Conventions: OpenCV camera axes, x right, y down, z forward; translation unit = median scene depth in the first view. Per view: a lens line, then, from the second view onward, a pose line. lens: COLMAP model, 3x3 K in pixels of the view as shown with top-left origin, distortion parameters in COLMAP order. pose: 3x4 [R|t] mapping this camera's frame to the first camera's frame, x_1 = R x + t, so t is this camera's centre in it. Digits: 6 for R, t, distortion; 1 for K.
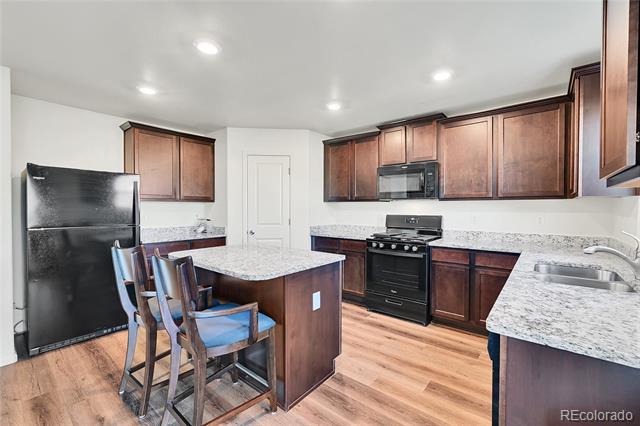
lens RADIAL K [[273.2, 0, 317.2], [0, 273.2, 211.1], [0, 0, 1]] dist [-0.000220, 0.000595]
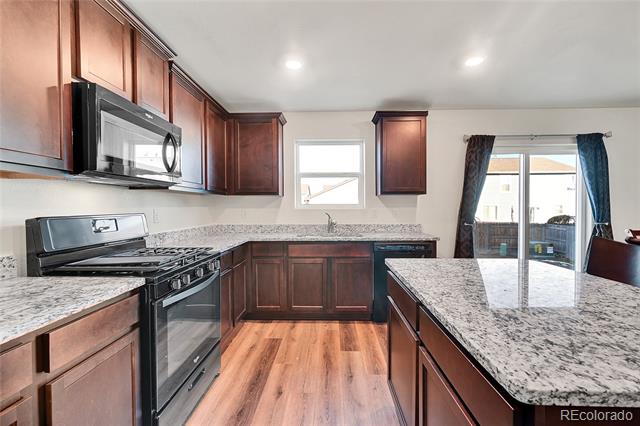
lens RADIAL K [[273.2, 0, 321.4], [0, 273.2, 209.2], [0, 0, 1]] dist [-0.000220, 0.000595]
pose [[-0.618460, -0.004562, 0.785803, -0.245312], [0.016681, 0.999682, 0.018932, -0.000398], [-0.785639, 0.024817, -0.618187, 0.993600]]
